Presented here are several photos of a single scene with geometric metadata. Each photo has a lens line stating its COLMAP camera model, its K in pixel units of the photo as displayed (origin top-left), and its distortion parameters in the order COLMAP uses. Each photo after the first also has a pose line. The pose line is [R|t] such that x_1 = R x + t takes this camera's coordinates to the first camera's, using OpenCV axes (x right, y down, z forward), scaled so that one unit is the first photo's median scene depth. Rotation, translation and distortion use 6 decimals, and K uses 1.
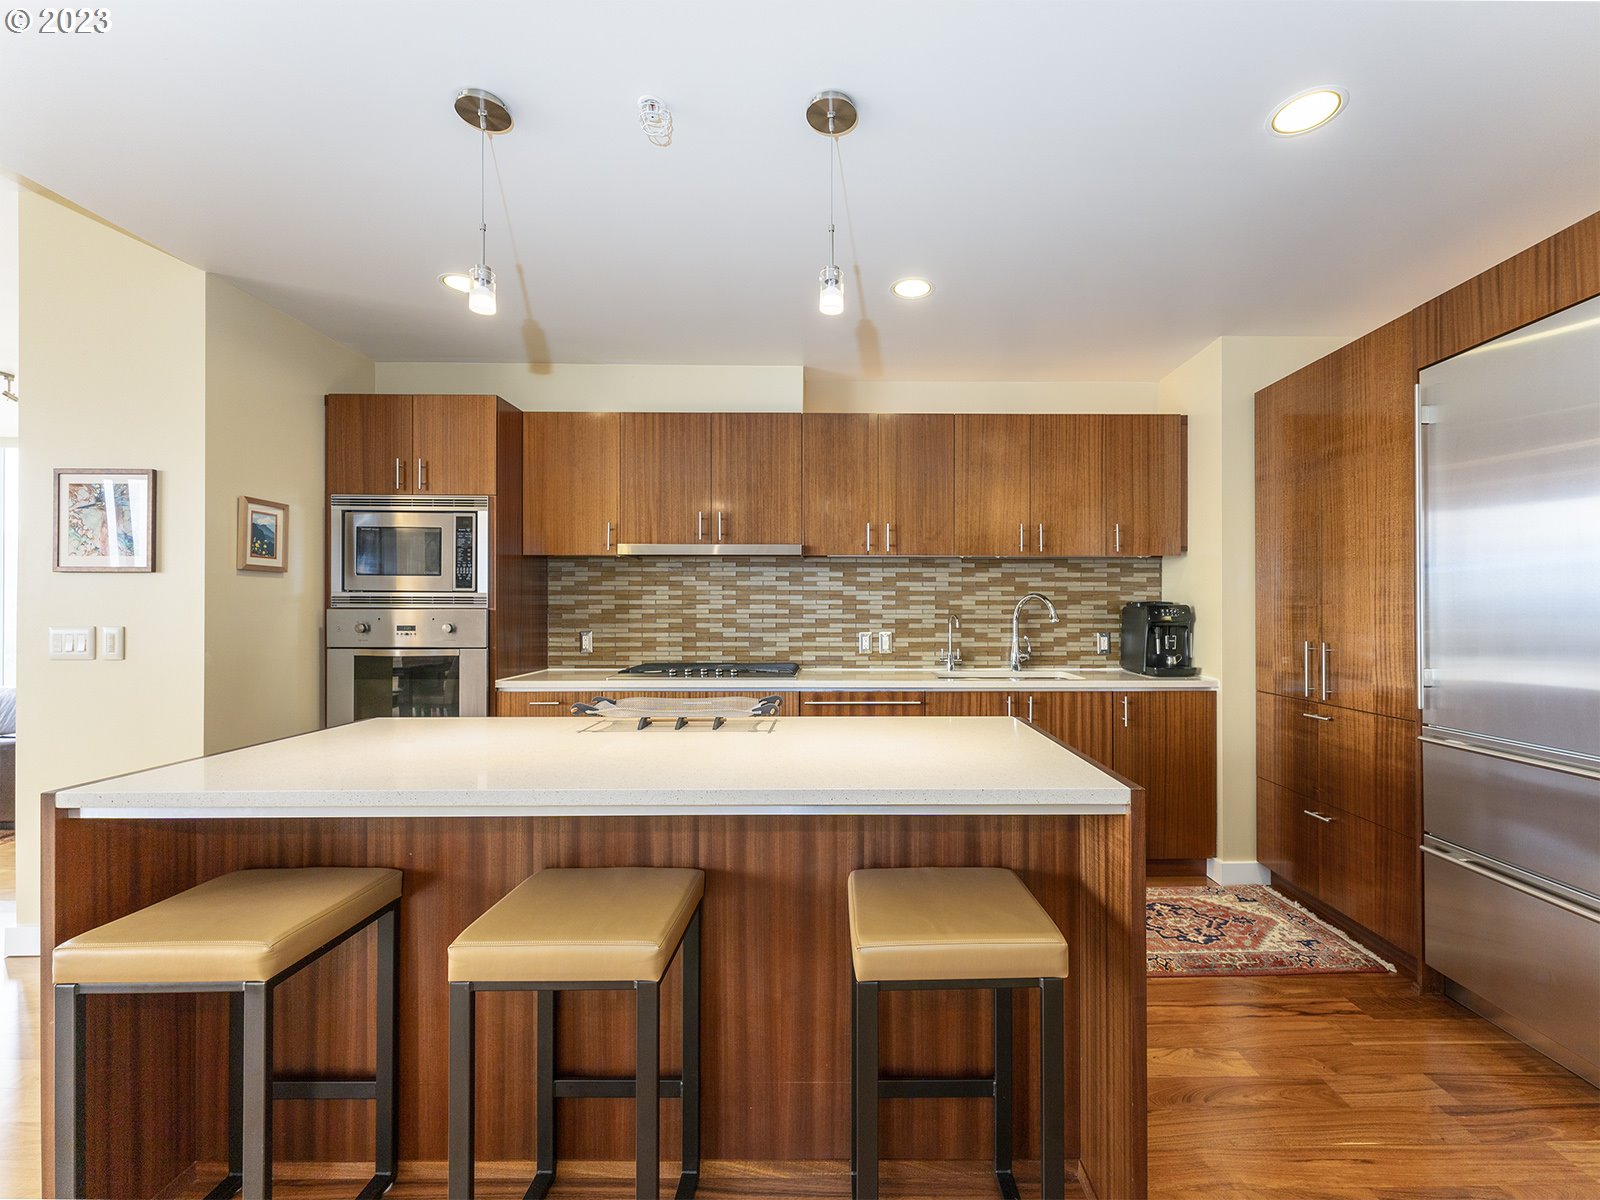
lens RADIAL K [[674.2, 0, 793.6], [0, 674.2, 605.3], [0, 0, 1]] dist [0.002133, -0.000811]
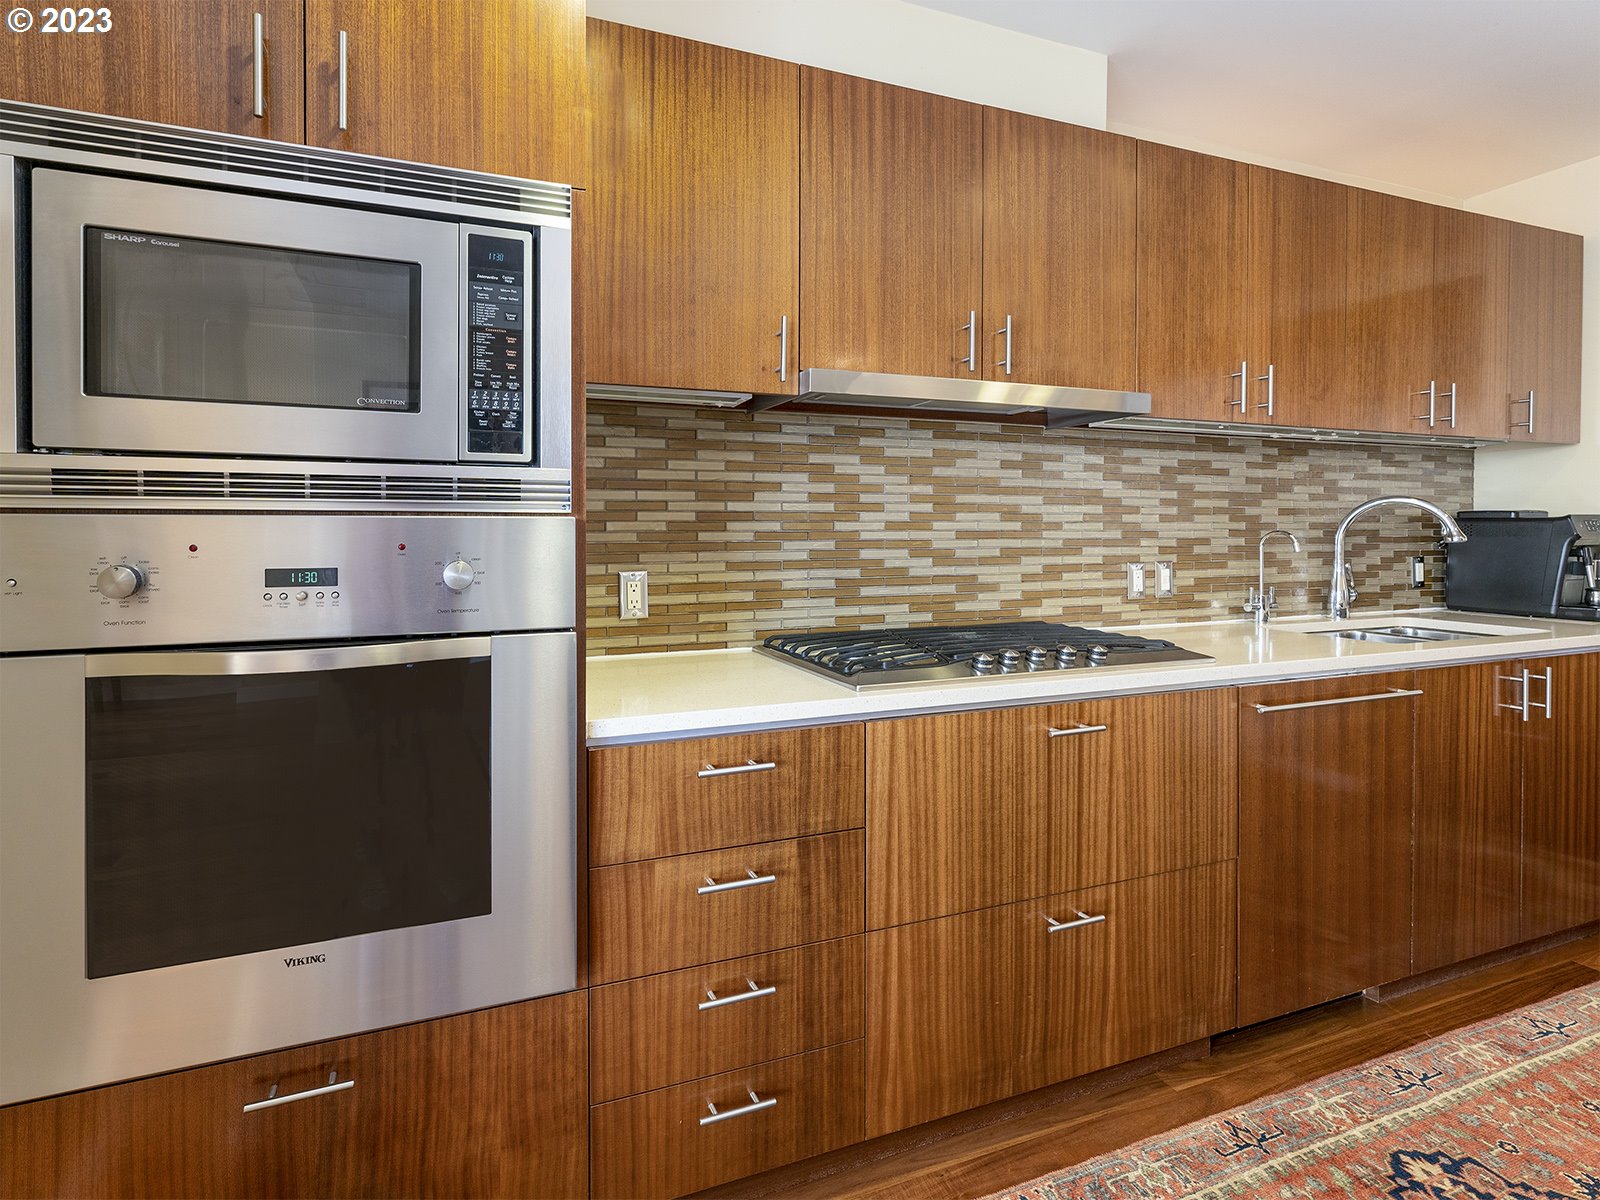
lens RADIAL K [[765.7, 0, 752.0], [0, 765.7, 543.4], [0, 0, 1]] dist [-0.004511, 0.001757]
pose [[0.929268, -0.008898, 0.369300, -0.468501], [0.000201, 0.999722, 0.023583, 0.009317], [-0.369407, -0.021841, 0.929011, 0.550281]]
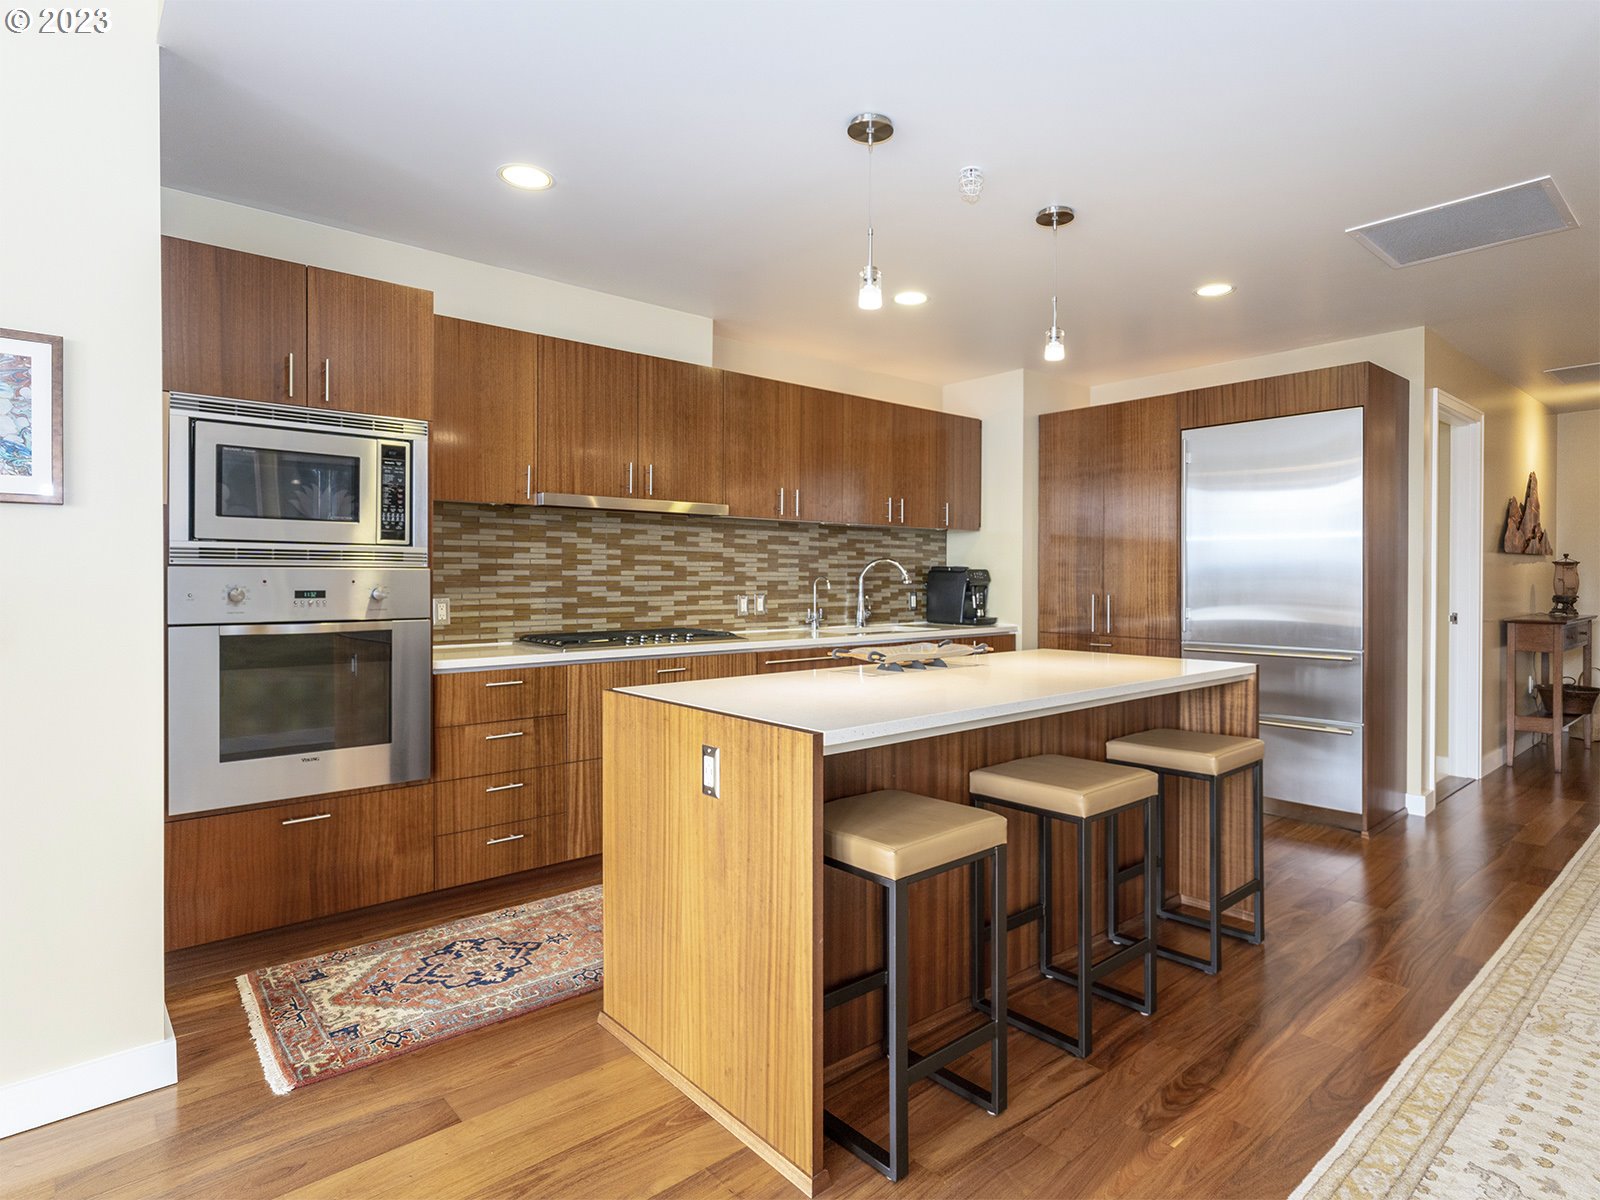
lens RADIAL K [[837.0, 0, 766.4], [0, 837.0, 596.1], [0, 0, 1]] dist [-0.013436, 0.000572]
pose [[0.785143, -0.012597, 0.619187, -0.678805], [-0.008336, 0.999488, 0.030905, 0.004065], [-0.619259, -0.029426, 0.784636, 0.003658]]
